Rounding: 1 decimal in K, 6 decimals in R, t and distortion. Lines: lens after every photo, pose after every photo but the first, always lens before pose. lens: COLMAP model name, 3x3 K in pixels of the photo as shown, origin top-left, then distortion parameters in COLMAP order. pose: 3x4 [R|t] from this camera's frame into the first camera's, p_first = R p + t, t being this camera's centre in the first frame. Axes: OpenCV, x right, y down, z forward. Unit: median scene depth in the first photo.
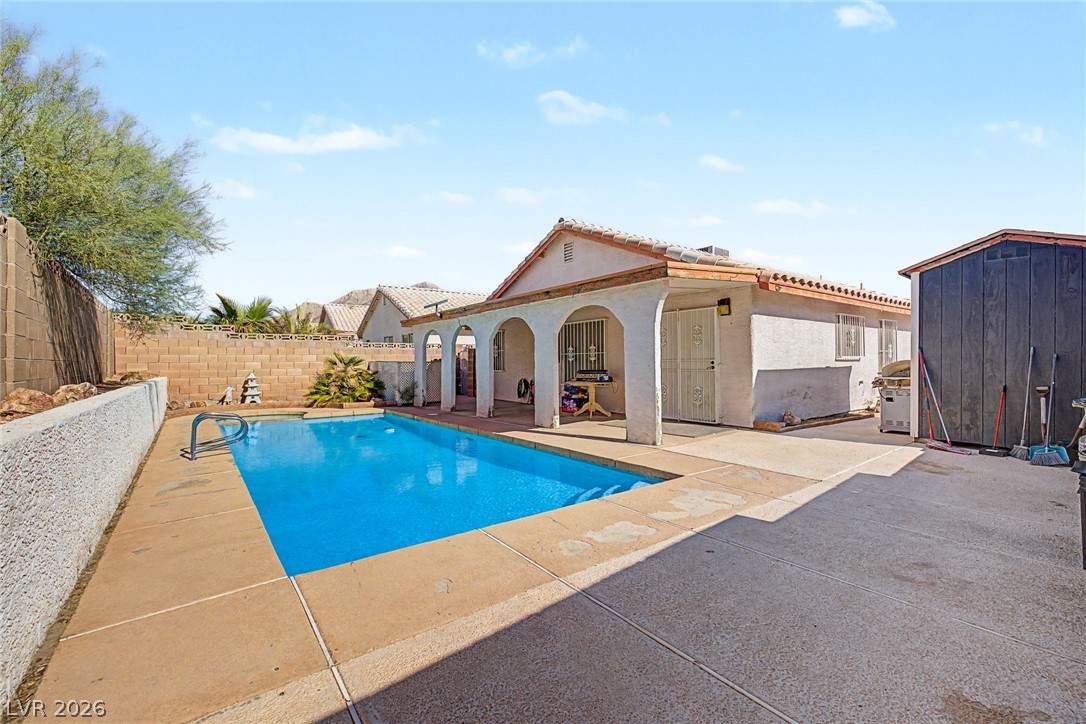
lens RADIAL K [[464.3, 0, 539.9], [0, 464.3, 359.0], [0, 0, 1]] dist [0.006680, 0.000164]
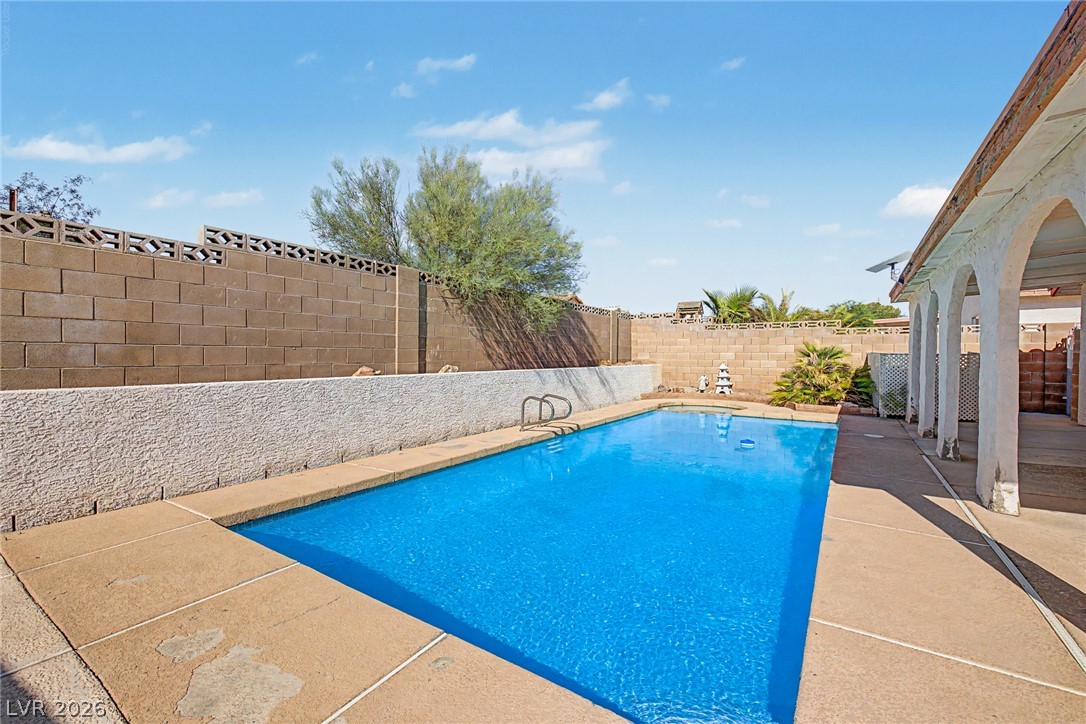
lens RADIAL K [[464.3, 0, 539.9], [0, 464.3, 359.0], [0, 0, 1]] dist [0.006680, 0.000164]
pose [[0.322505, 0.021406, -0.946326, 0.197654], [-0.001766, 0.999756, 0.022013, -0.000996], [0.946566, -0.005428, 0.322464, 0.297724]]
